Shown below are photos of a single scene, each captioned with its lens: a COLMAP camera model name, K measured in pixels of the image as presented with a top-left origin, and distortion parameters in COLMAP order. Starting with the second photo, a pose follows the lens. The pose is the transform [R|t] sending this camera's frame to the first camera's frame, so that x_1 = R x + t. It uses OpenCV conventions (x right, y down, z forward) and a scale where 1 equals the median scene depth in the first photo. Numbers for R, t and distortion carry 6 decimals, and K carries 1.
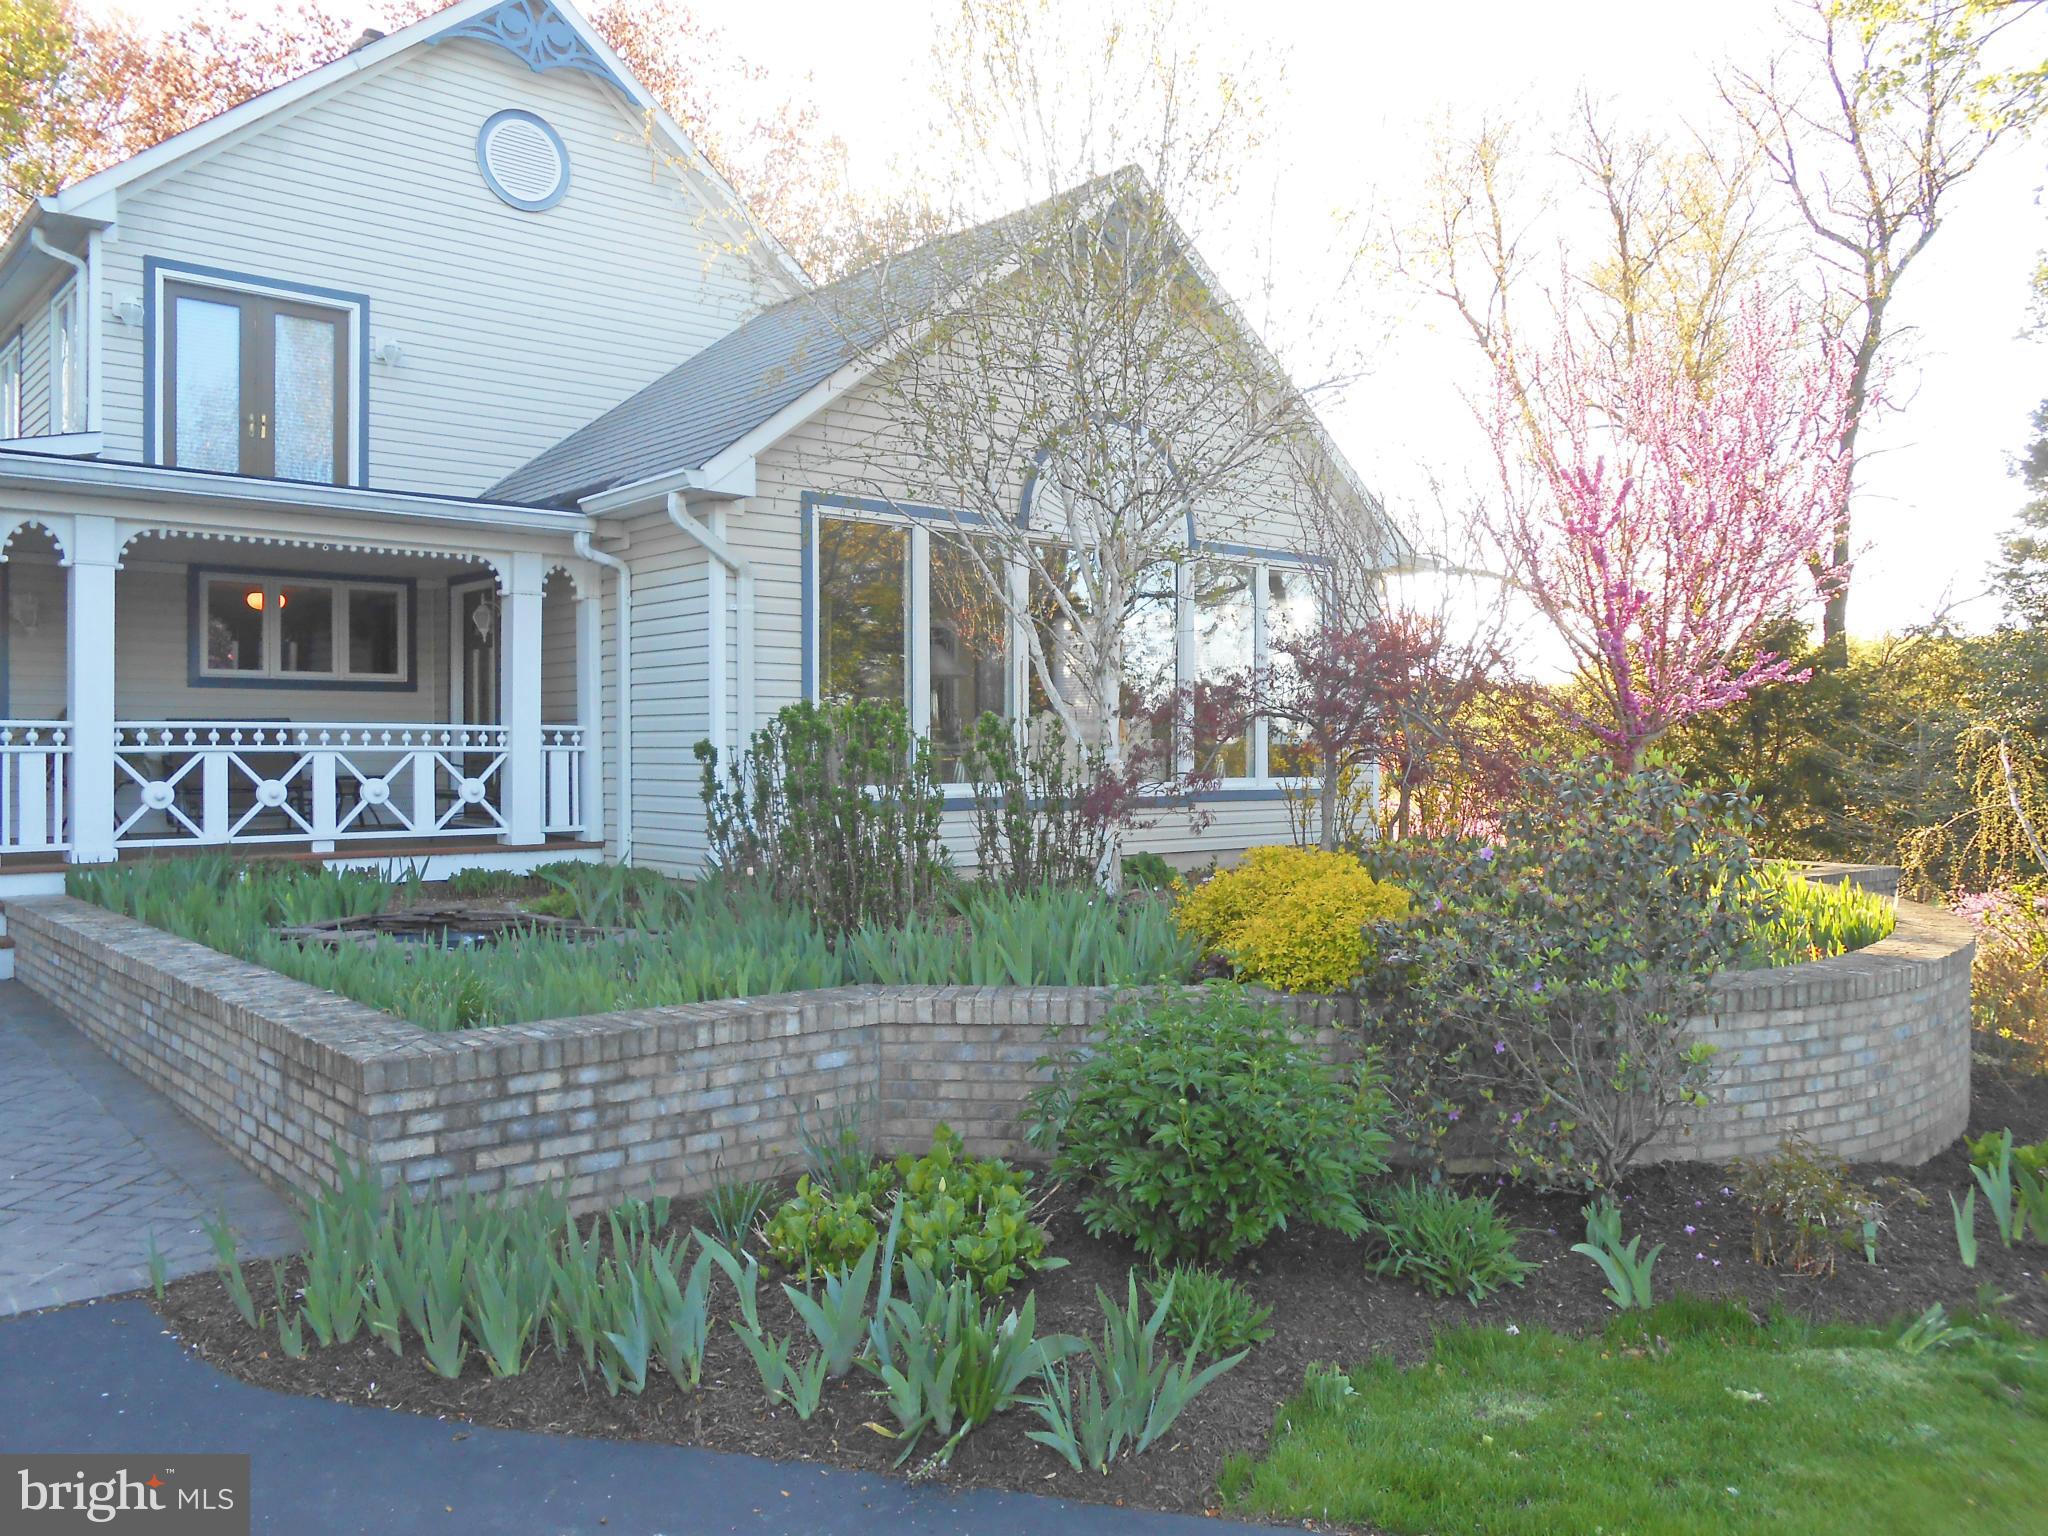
lens RADIAL K [[1656.4, 0, 1015.0], [0, 1656.4, 759.0], [0, 0, 1]] dist [-0.003112, 0.008165]
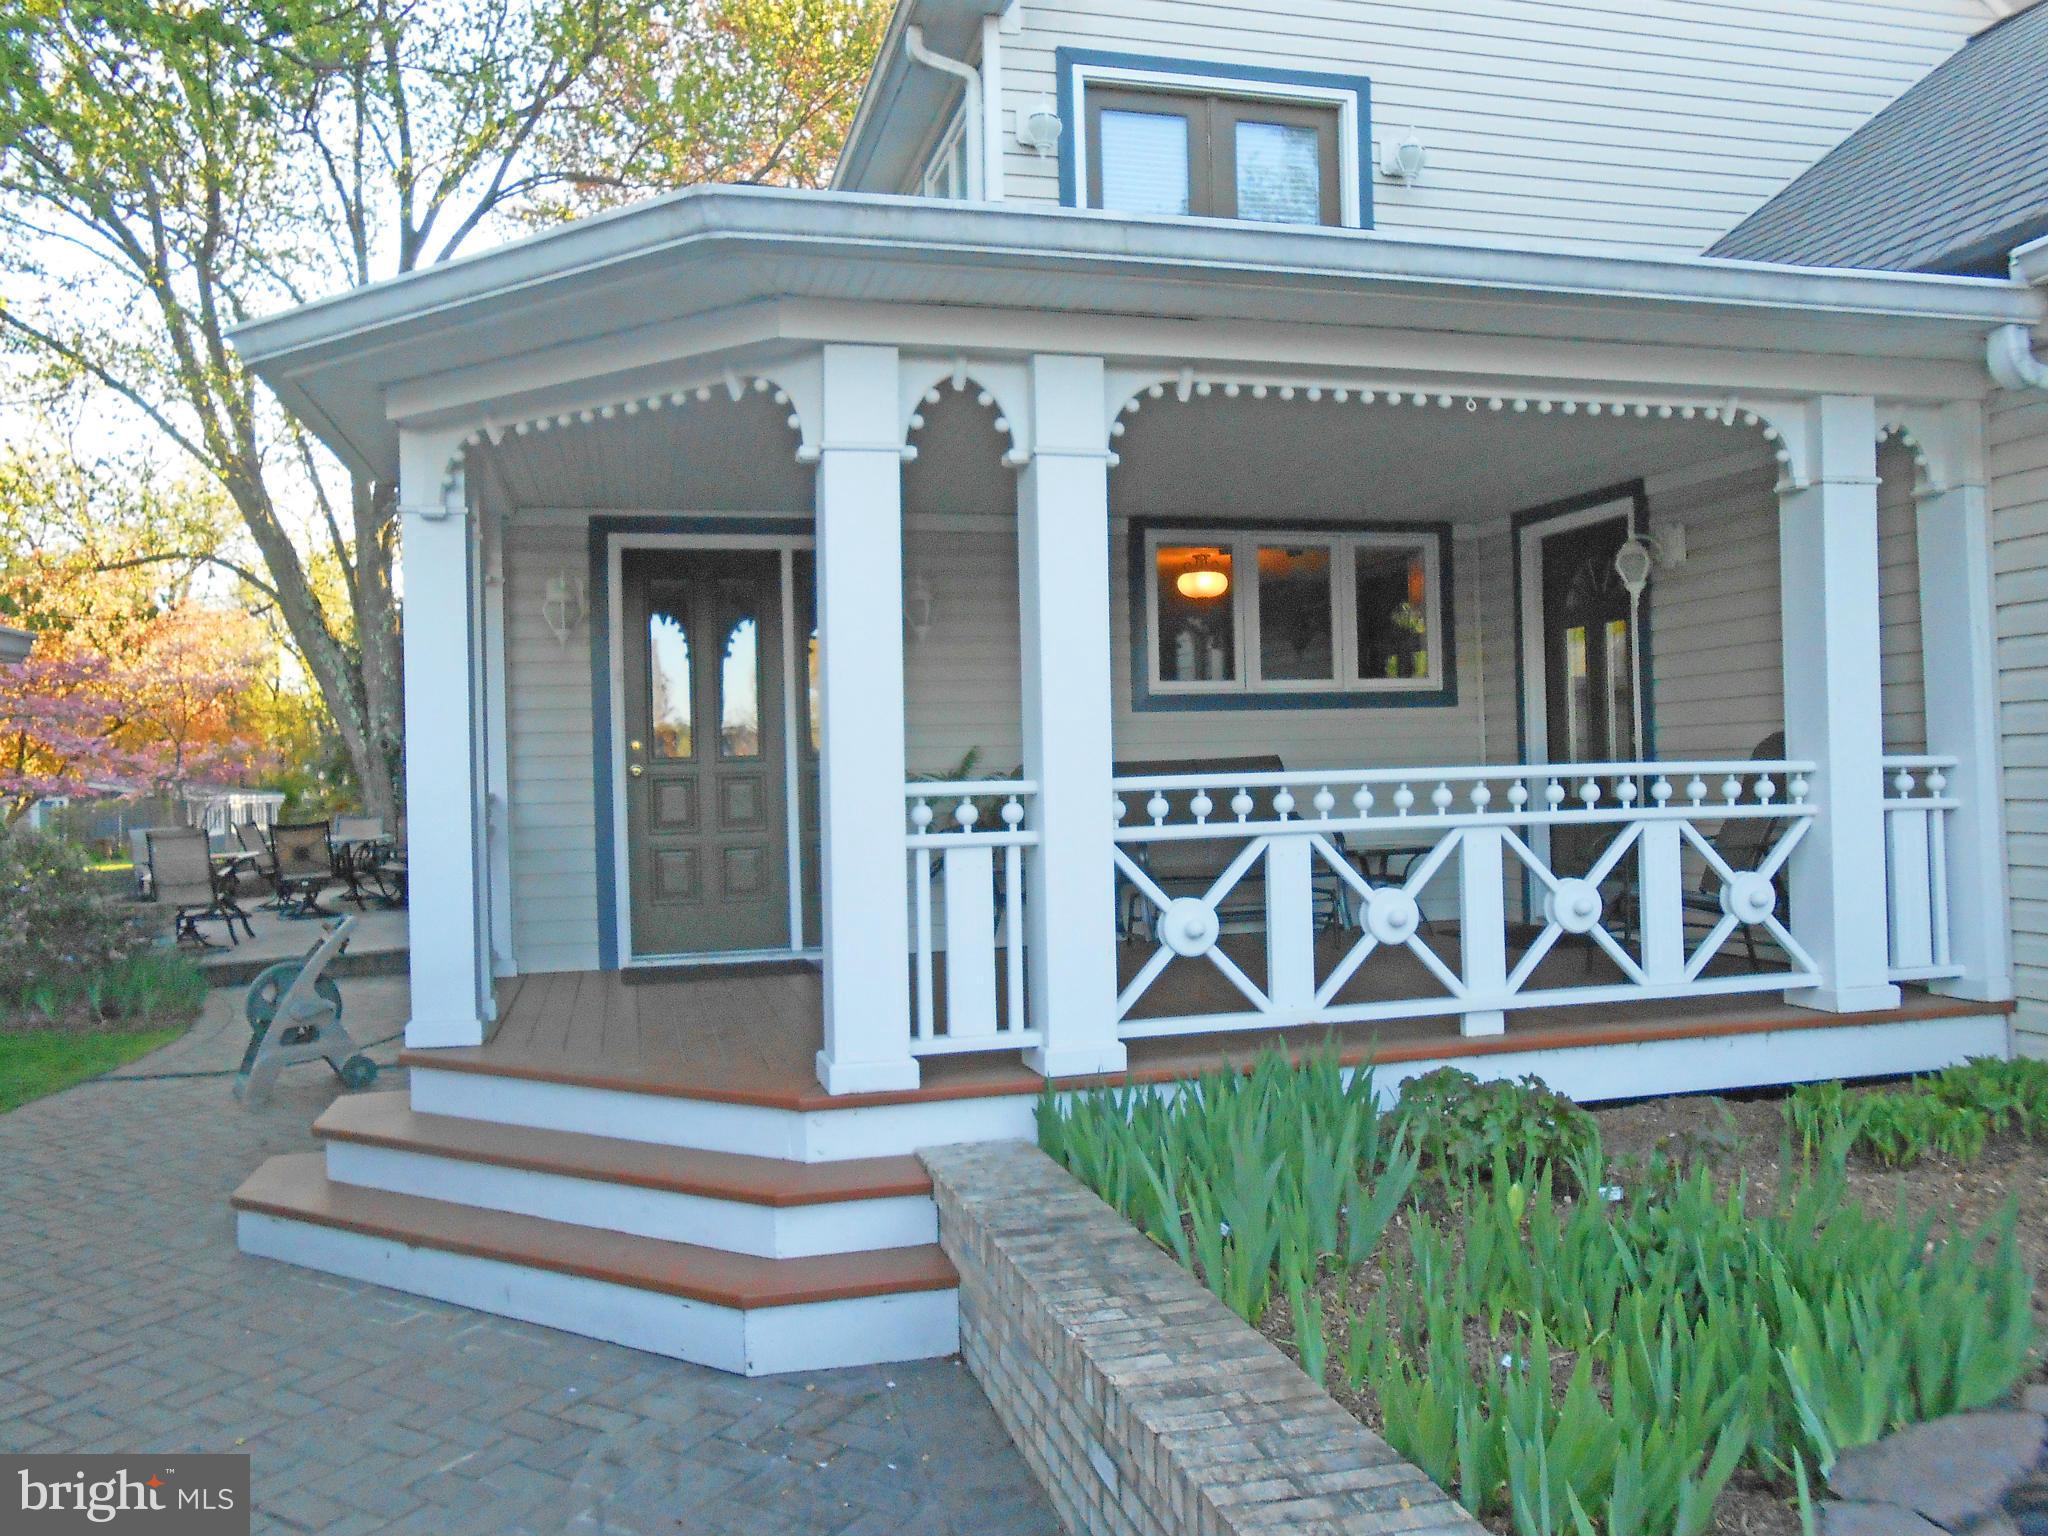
lens RADIAL K [[1570.0, 0, 1024.0], [0, 1570.0, 768.0], [0, 0, 1]] dist [-0.042383, -0.000336]
pose [[0.906793, -0.026036, -0.420771, -0.327815], [0.023821, 0.999661, -0.010520, -0.018822], [0.420902, -0.000484, 0.907106, 0.502763]]
